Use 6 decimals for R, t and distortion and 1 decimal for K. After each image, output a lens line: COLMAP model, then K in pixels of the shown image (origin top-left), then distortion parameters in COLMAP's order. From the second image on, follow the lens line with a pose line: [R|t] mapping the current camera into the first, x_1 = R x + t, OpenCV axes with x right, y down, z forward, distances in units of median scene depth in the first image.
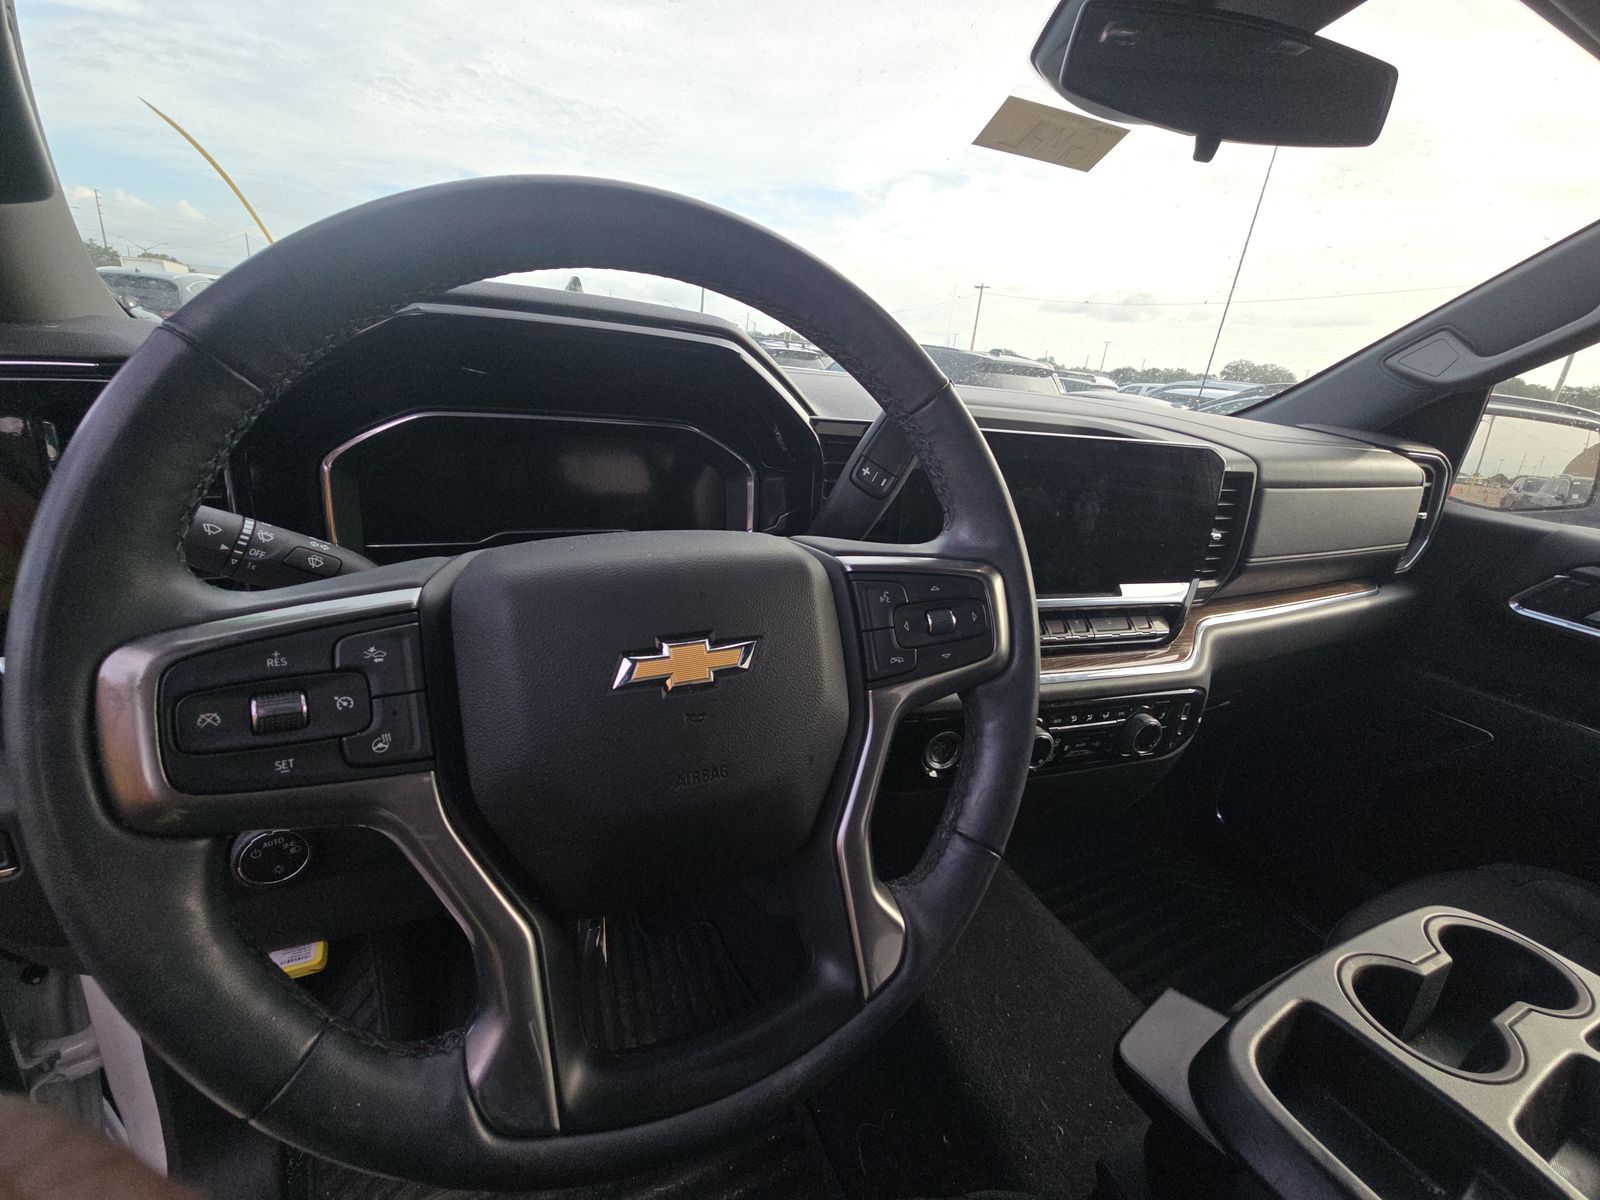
lens RADIAL K [[659.9, 0, 808.8], [0, 659.9, 602.1], [0, 0, 1]] dist [0.001809, 0.000126]
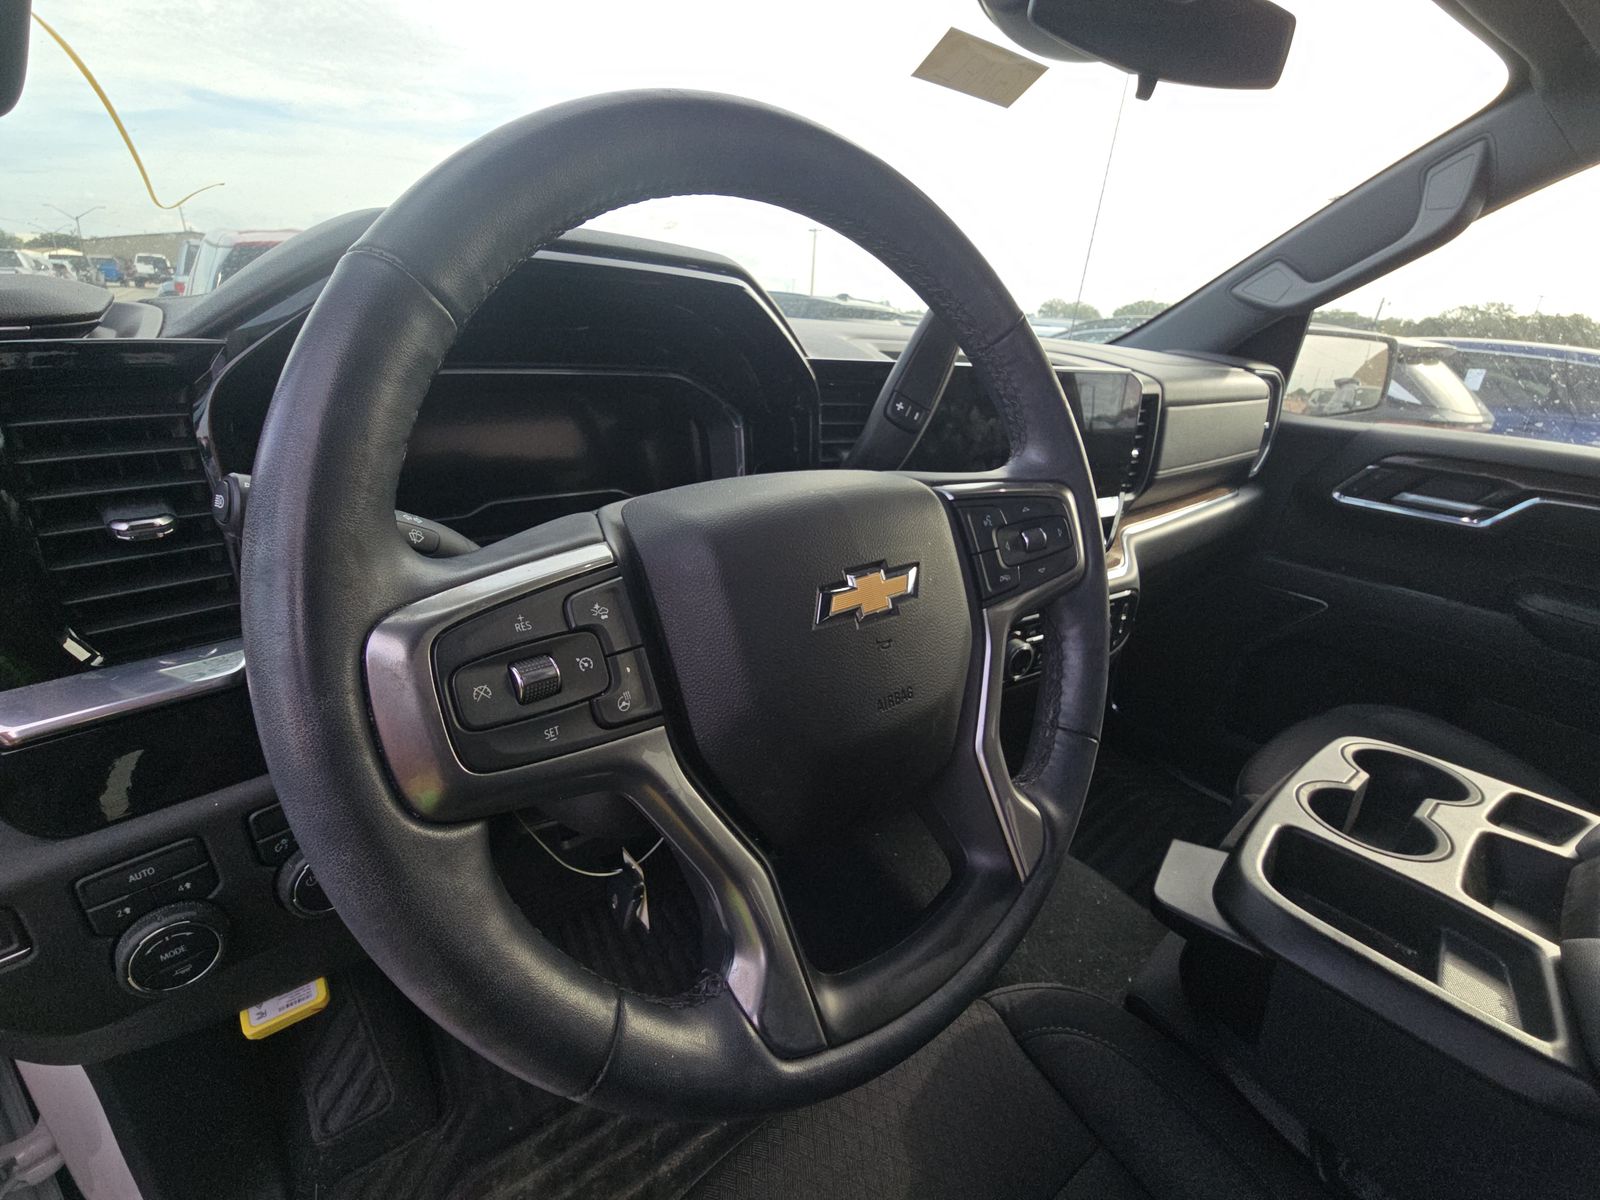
lens RADIAL K [[670.1, 0, 800.0], [0, 670.1, 600.0], [0, 0, 1]] dist [0.000967, -0.000507]
pose [[0.974380, -0.114226, 0.193740, -0.228634], [0.101692, 0.992098, 0.073481, 0.007047], [-0.200603, -0.051897, 0.978297, -0.007097]]
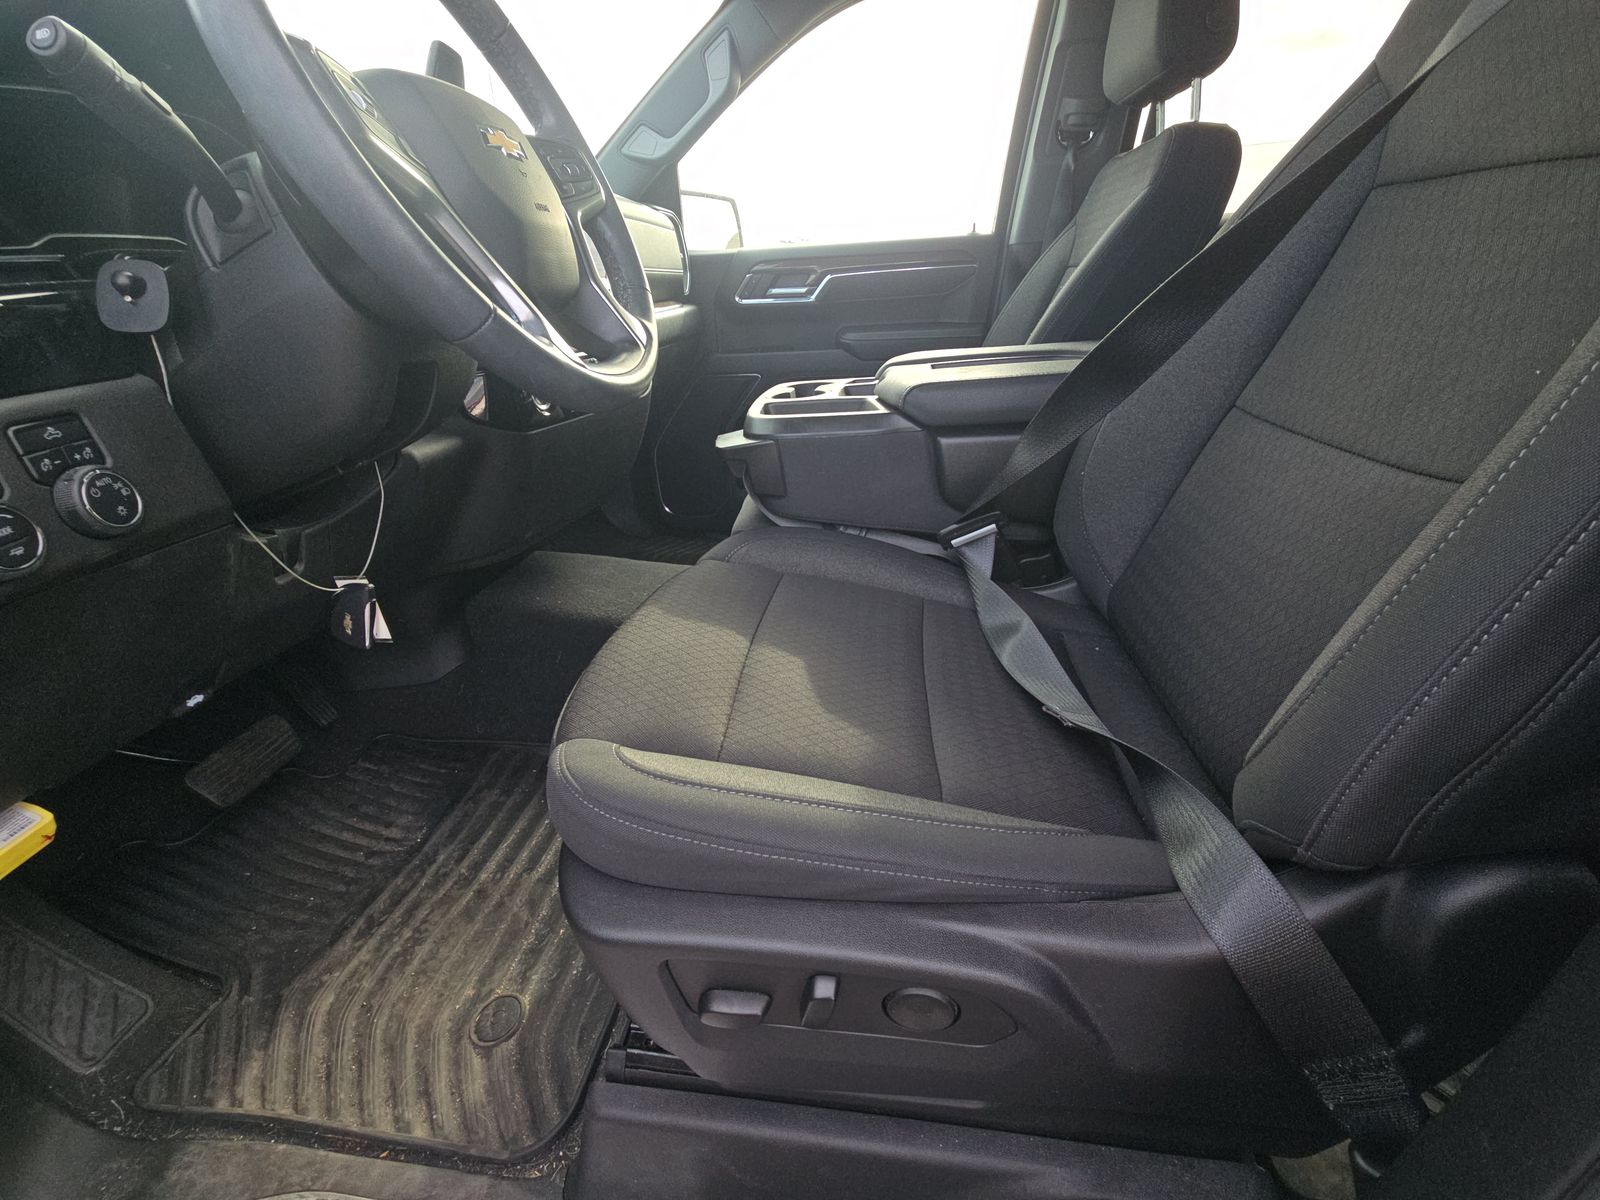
lens RADIAL K [[670.1, 0, 800.0], [0, 670.1, 600.0], [0, 0, 1]] dist [0.000967, -0.000507]
pose [[0.546960, -0.450987, 0.705298, -0.738987], [0.369966, 0.885972, 0.279606, 0.445370], [-0.750973, 0.108003, 0.651441, -0.314685]]
